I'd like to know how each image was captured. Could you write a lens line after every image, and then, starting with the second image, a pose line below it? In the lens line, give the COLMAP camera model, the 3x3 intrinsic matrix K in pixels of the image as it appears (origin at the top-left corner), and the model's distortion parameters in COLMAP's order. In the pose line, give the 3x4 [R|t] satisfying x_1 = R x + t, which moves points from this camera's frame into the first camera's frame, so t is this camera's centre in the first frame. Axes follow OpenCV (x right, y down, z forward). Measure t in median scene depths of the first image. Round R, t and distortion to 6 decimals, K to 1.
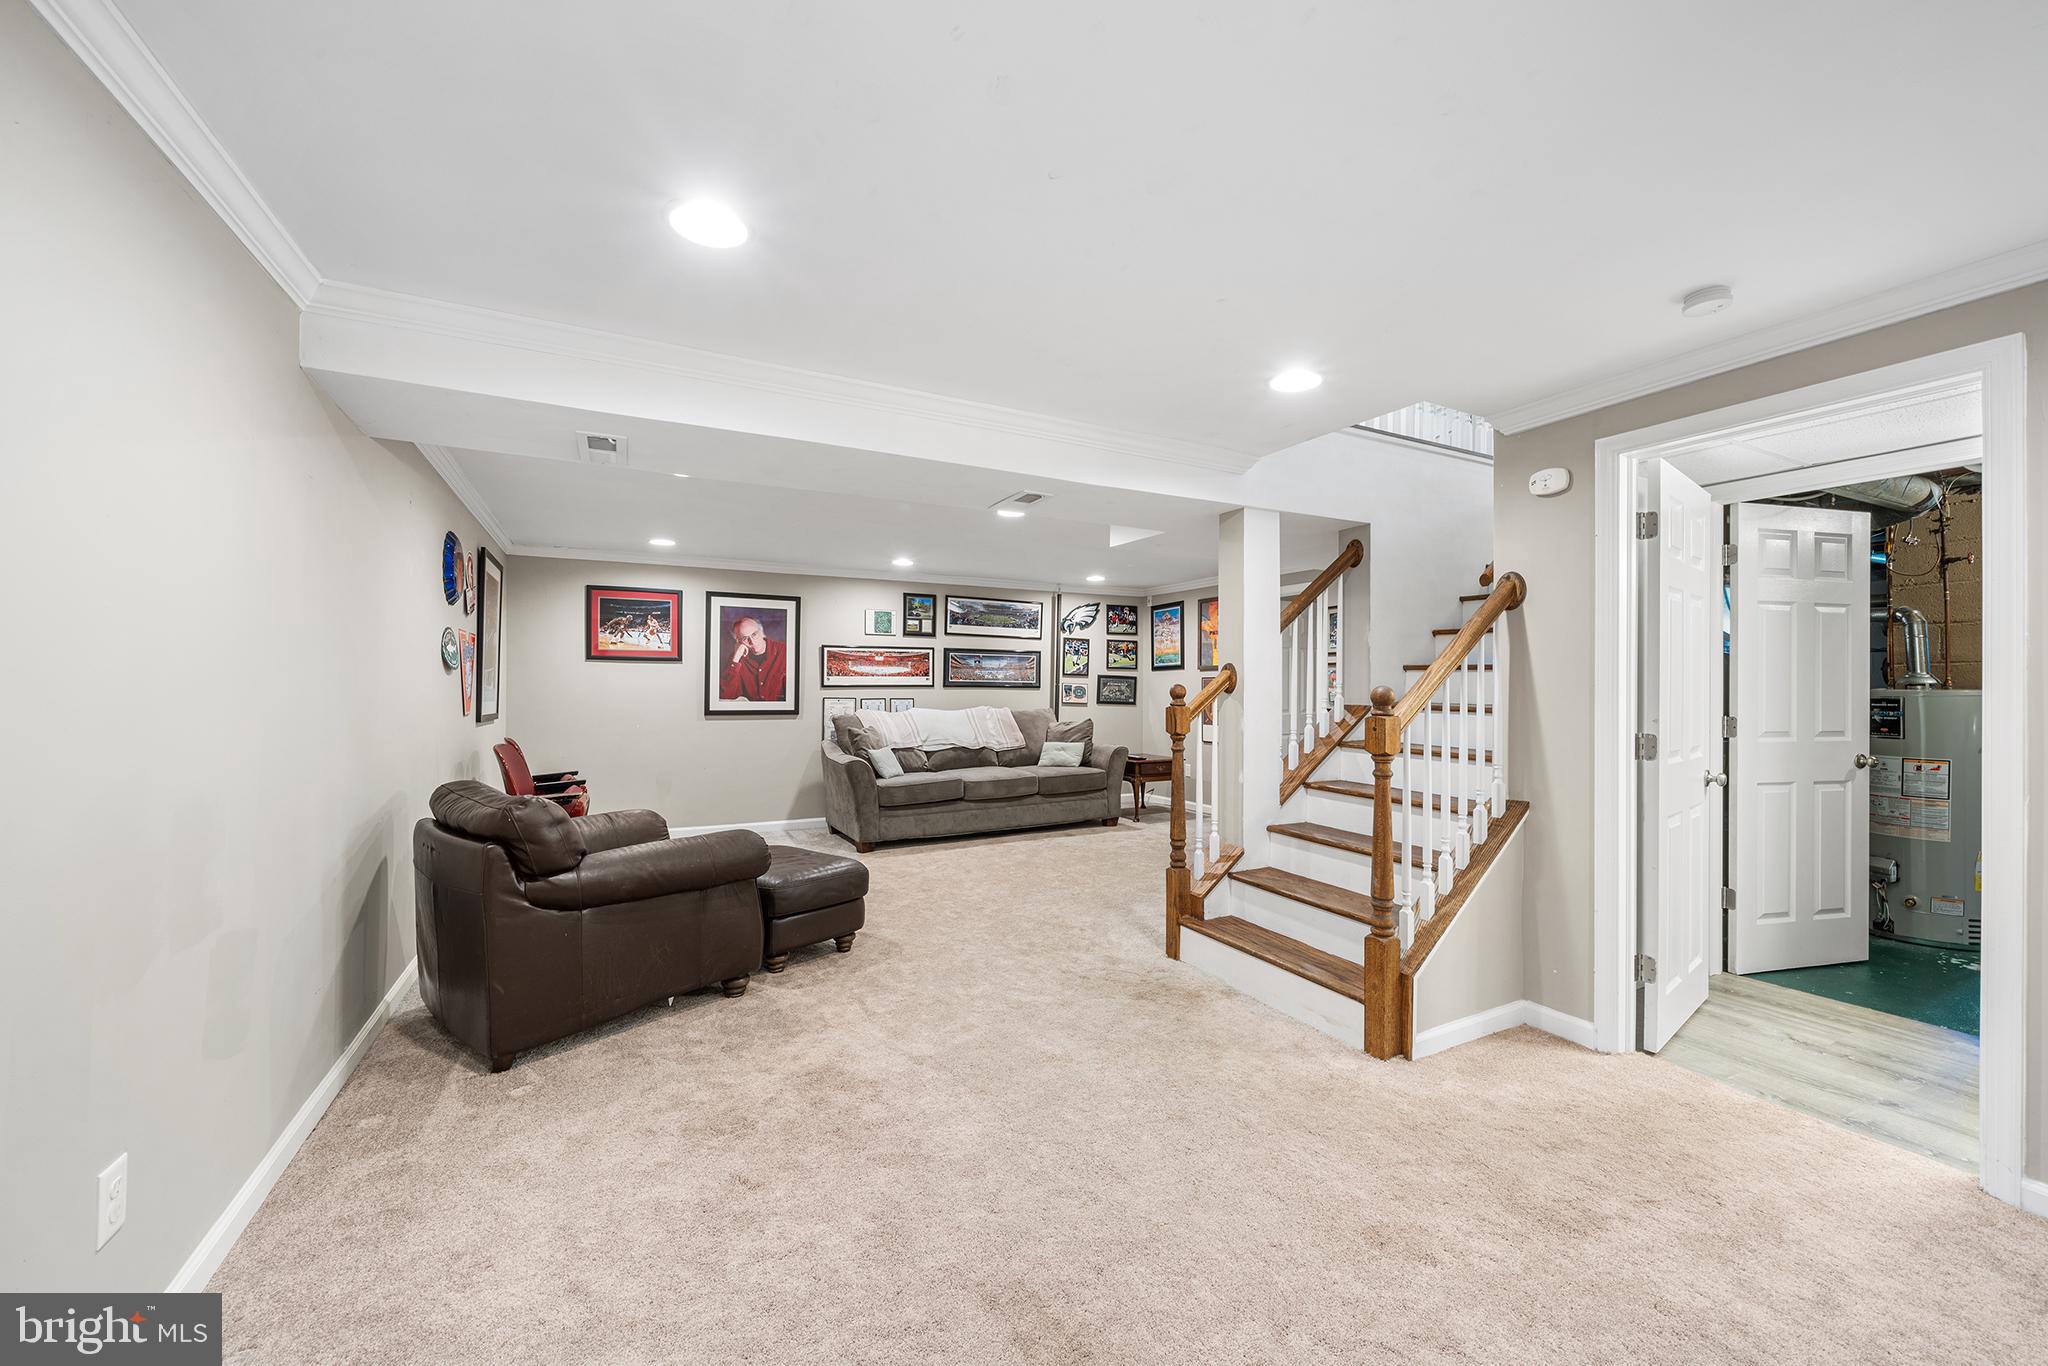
lens RADIAL K [[724.0, 0, 1024.0], [0, 724.0, 683.0], [0, 0, 1]] dist [-0.004257, 0.000156]
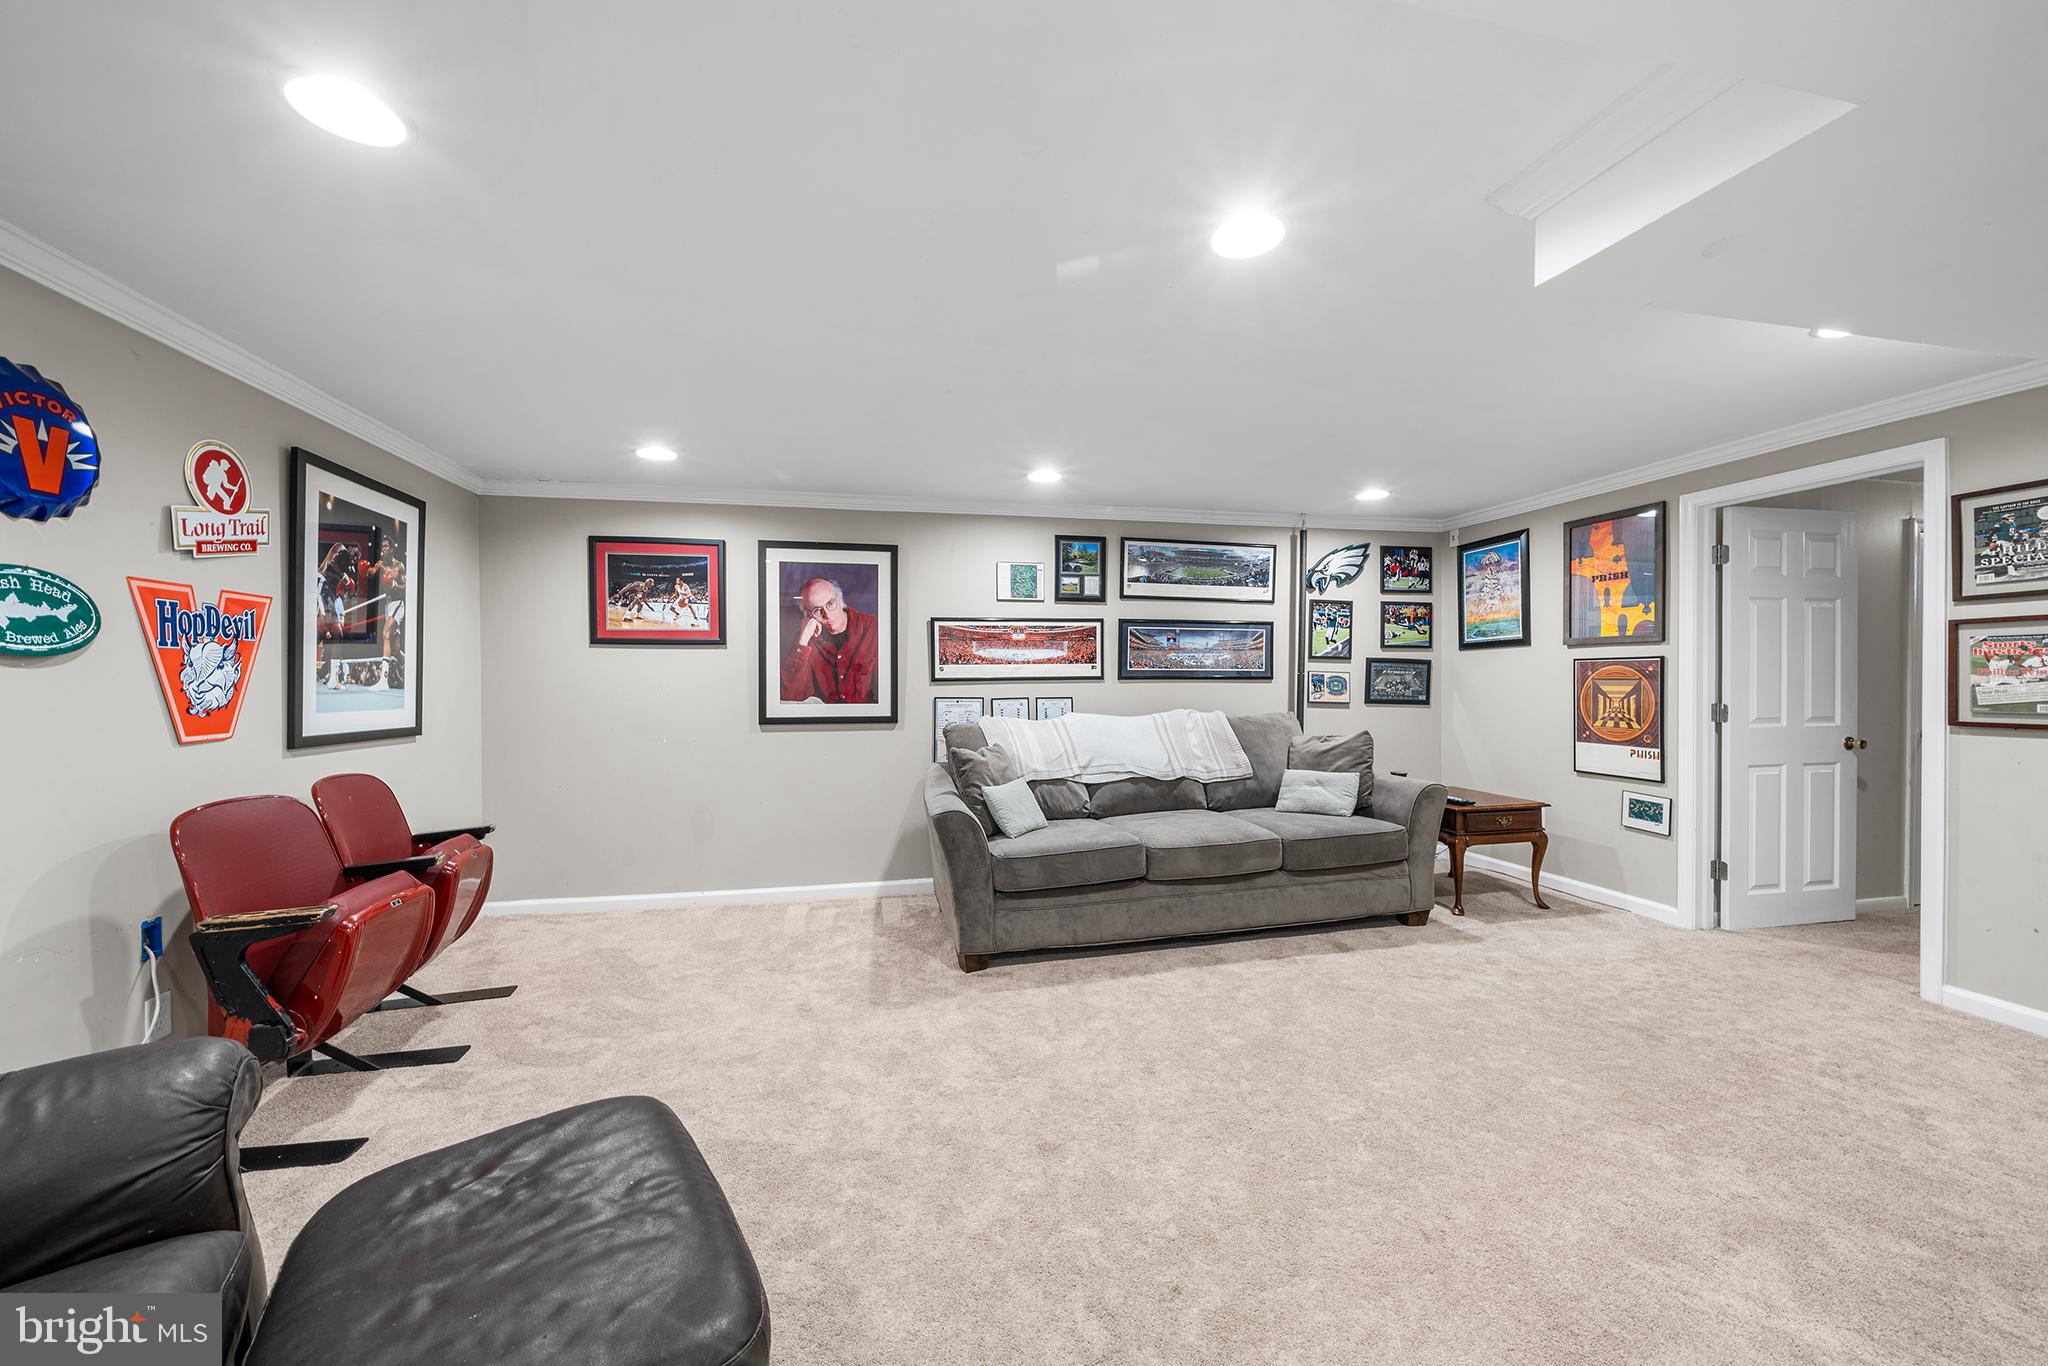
lens RADIAL K [[724.0, 0, 1024.0], [0, 724.0, 683.0], [0, 0, 1]] dist [-0.004257, 0.000156]
pose [[0.962873, -0.006602, -0.269875, -0.018173], [0.010313, 0.999871, 0.012334, -0.000050], [0.269758, -0.014659, 0.962816, 0.359619]]
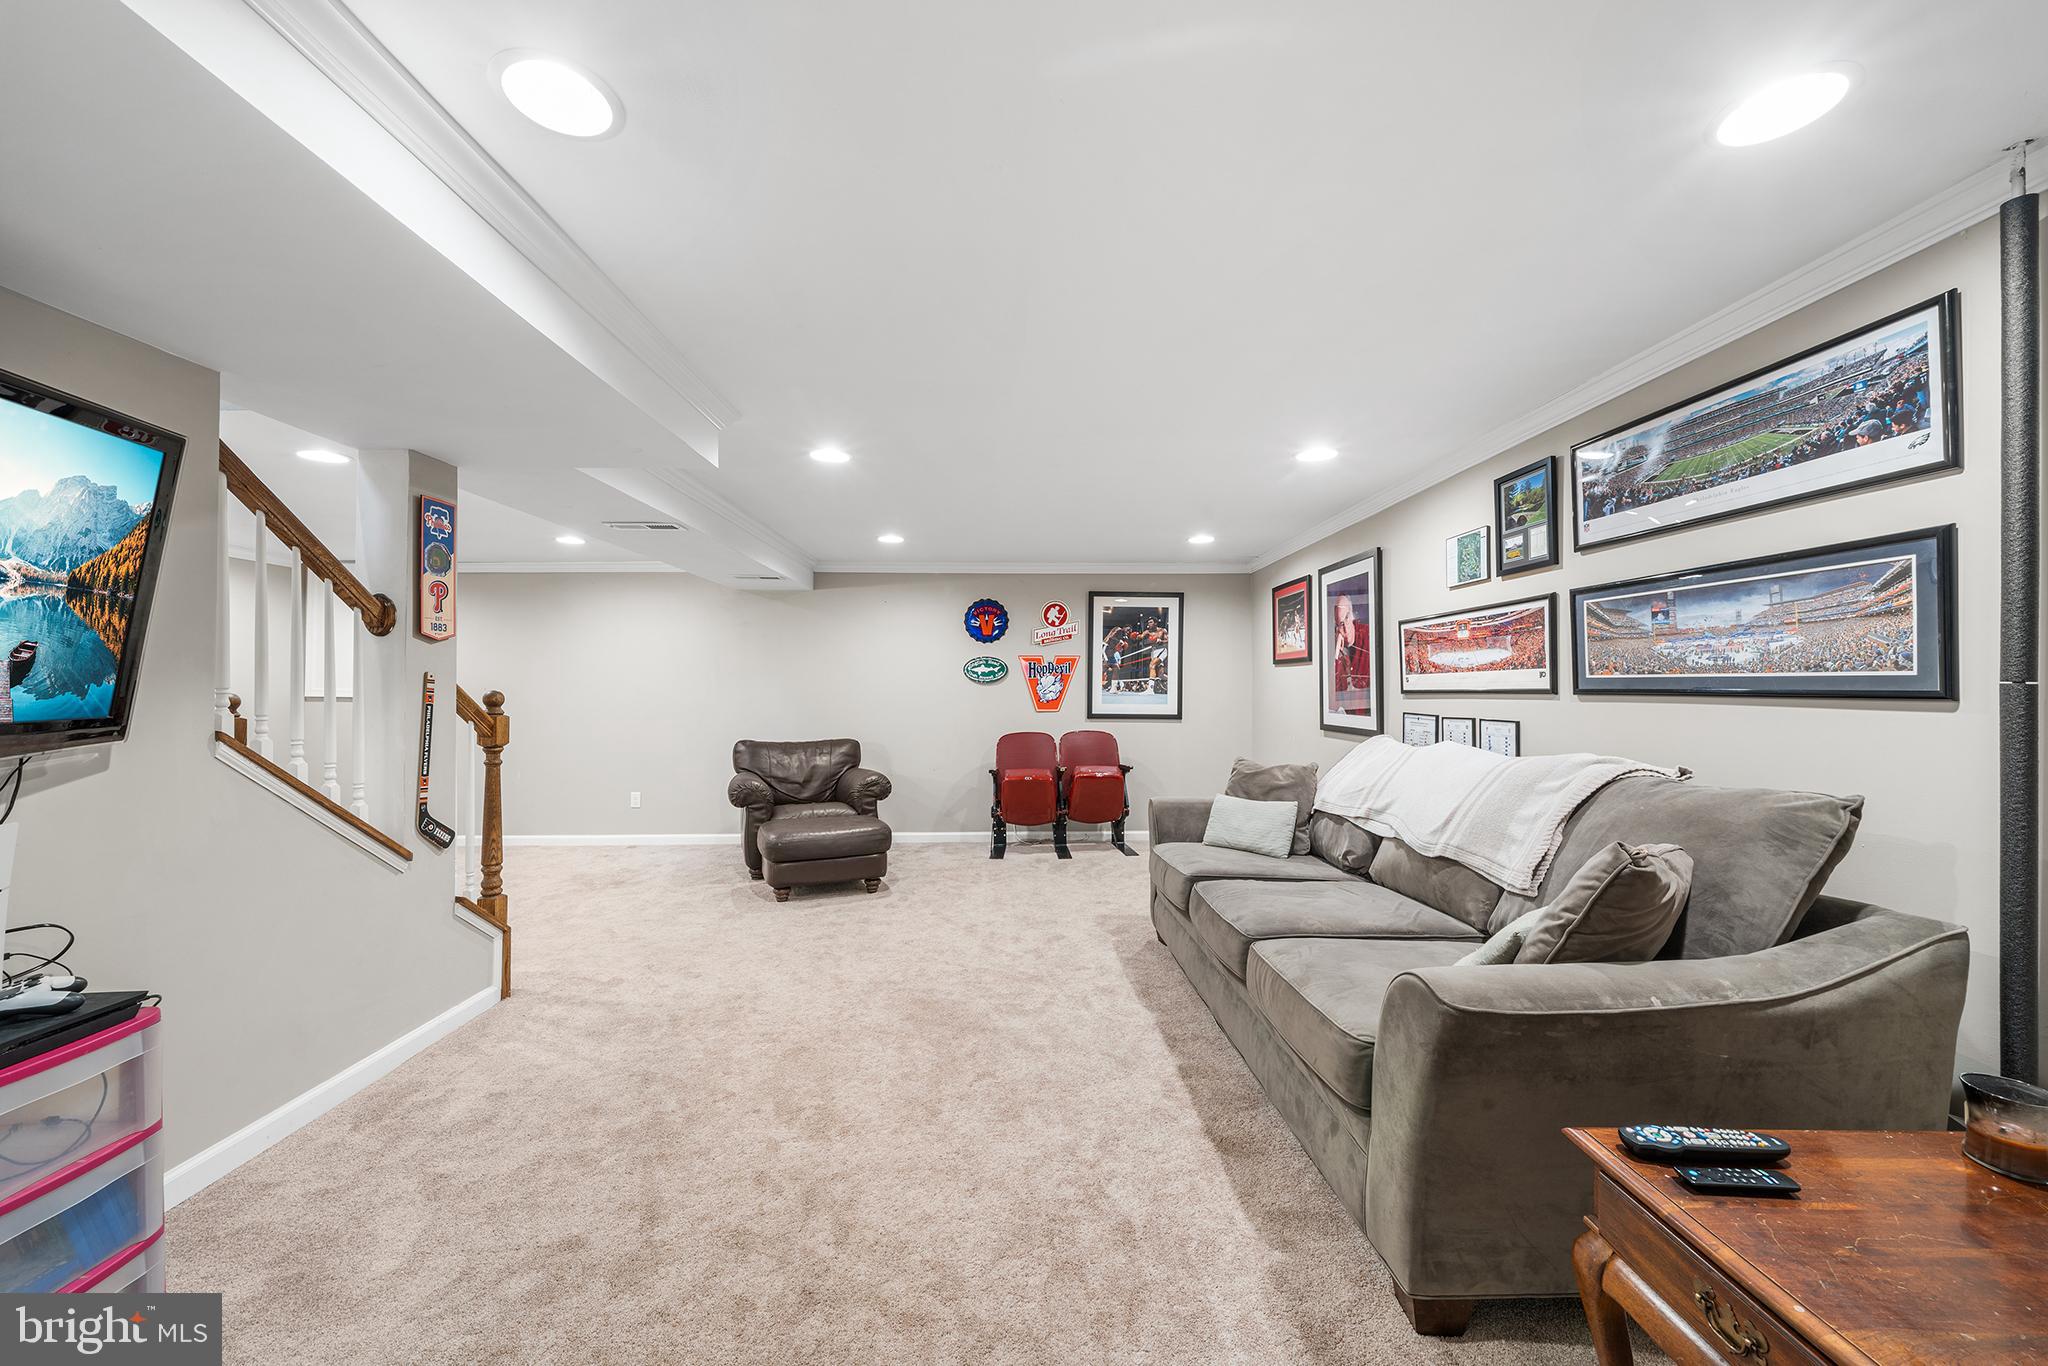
lens RADIAL K [[772.5, 0, 1024.0], [0, 772.5, 683.0], [0, 0, 1]] dist [-0.003636, 0.000179]
pose [[-0.457509, -0.010536, -0.889143, 0.376652], [0.004417, 0.999891, -0.014122, 0.004087], [0.889194, -0.010389, -0.457412, 0.947353]]
